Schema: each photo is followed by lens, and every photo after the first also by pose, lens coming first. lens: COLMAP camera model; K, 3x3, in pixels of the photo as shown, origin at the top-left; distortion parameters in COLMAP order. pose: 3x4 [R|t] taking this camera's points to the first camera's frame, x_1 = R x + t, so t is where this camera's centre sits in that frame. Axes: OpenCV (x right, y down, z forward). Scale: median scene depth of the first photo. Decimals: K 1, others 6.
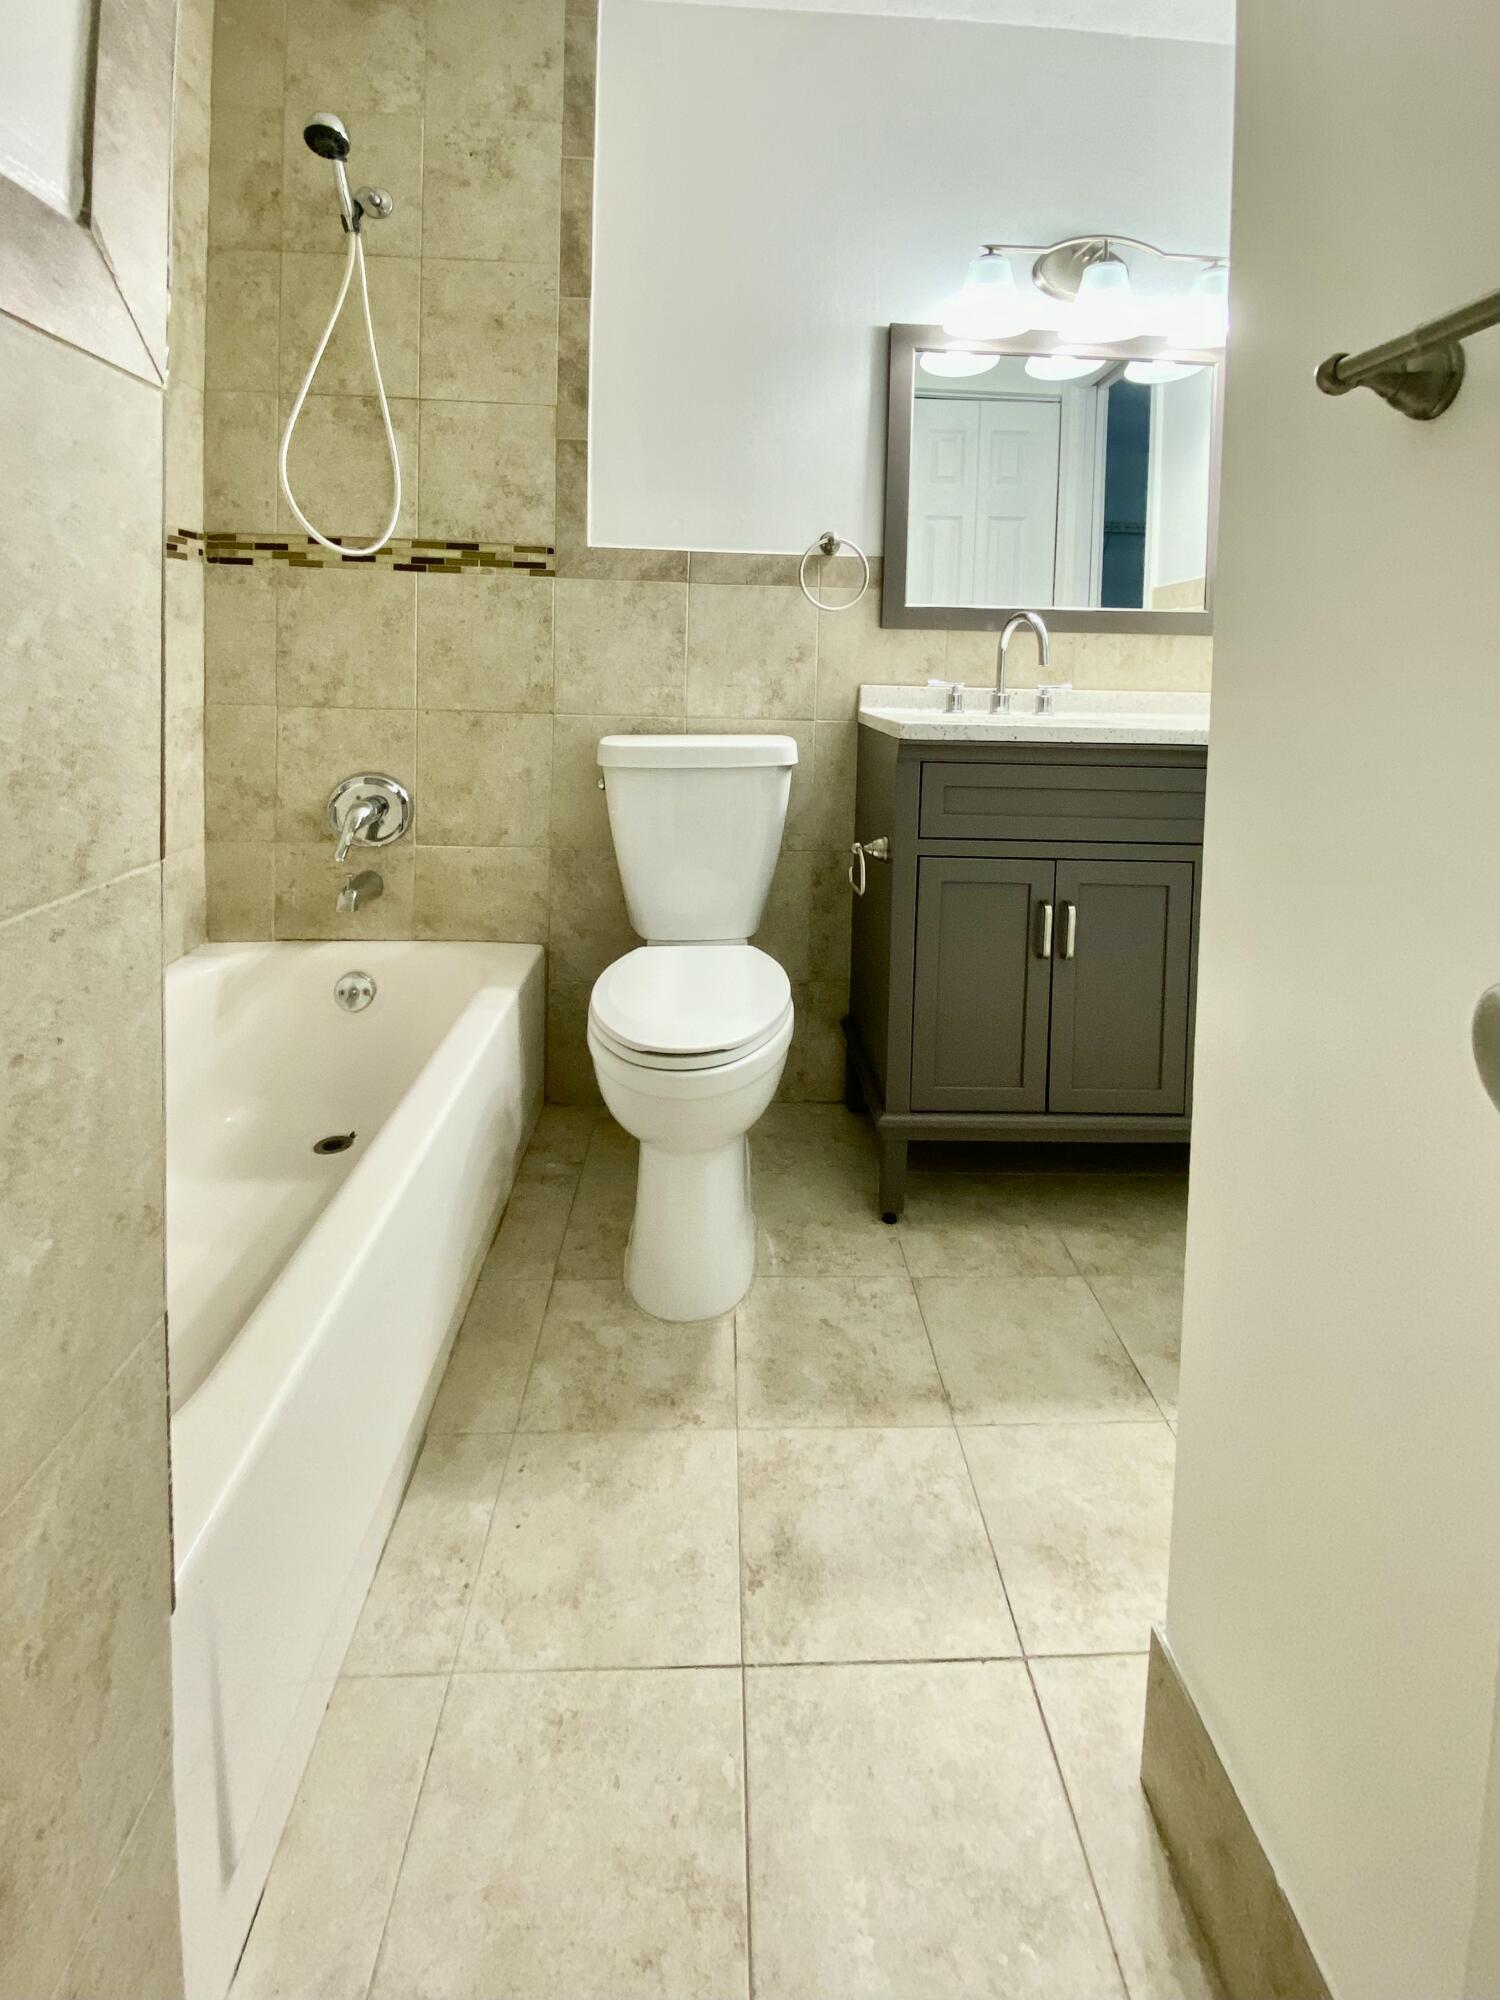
lens RADIAL K [[897.0, 0, 750.0], [0, 897.0, 1000.0], [0, 0, 1]] dist [-0.001723, -0.007205]
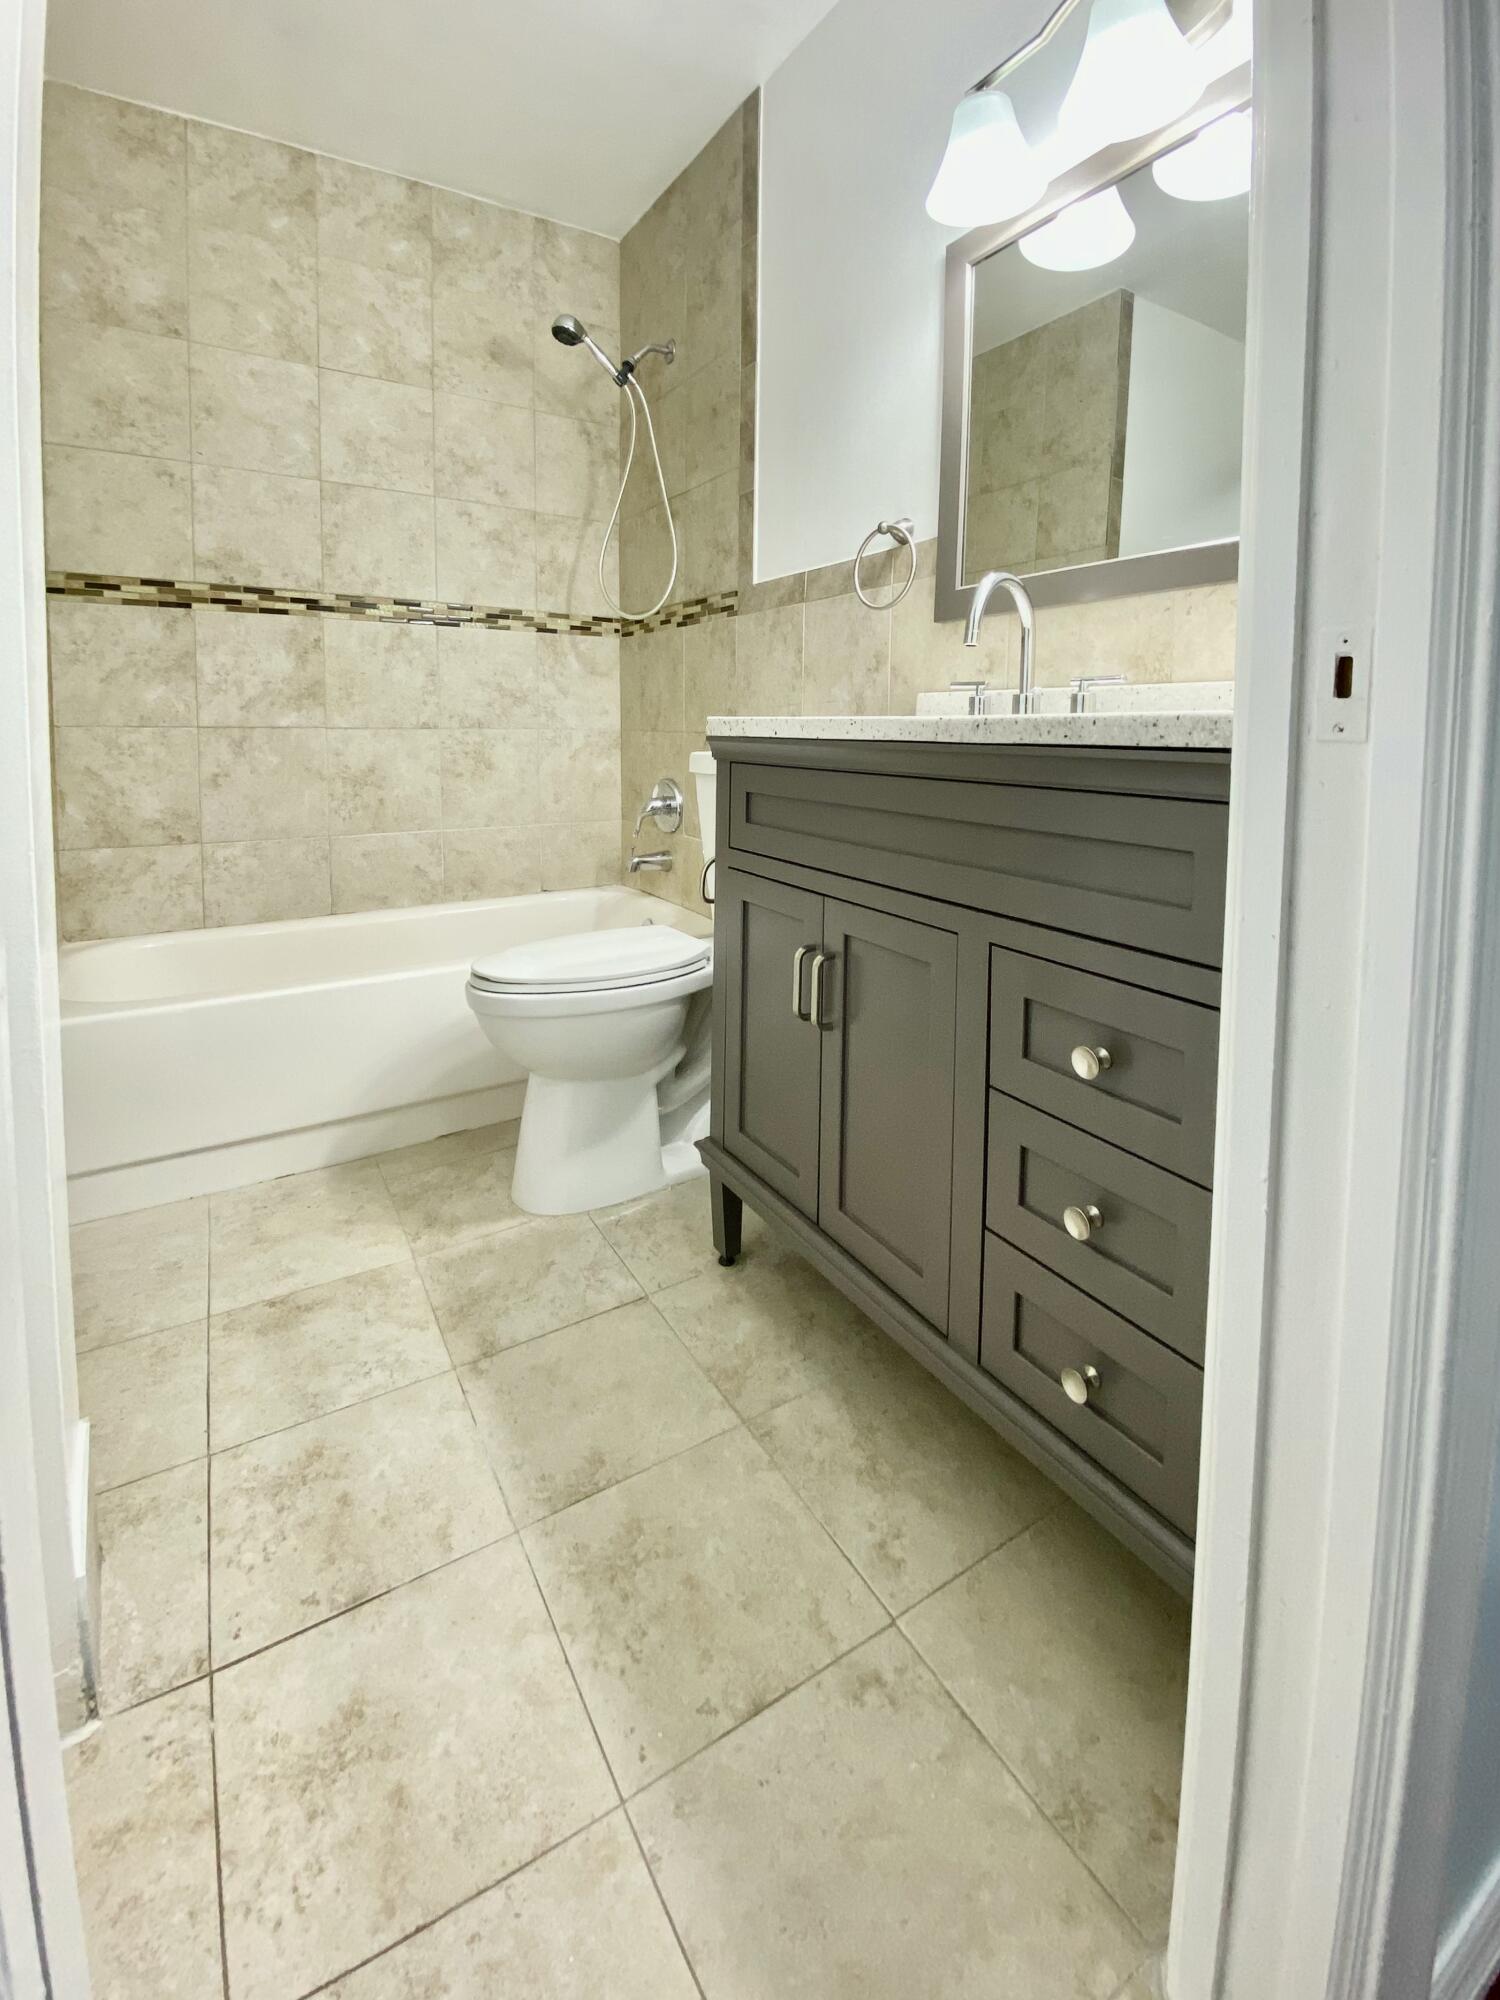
lens RADIAL K [[812.7, 0, 747.5], [0, 812.7, 1038.3], [0, 0, 1]] dist [0.001127, -0.004612]
pose [[0.471684, 0.287895, -0.833445, 0.877197], [-0.308316, 0.939384, 0.149998, -0.117367], [0.826108, 0.186213, 0.531855, 0.566517]]
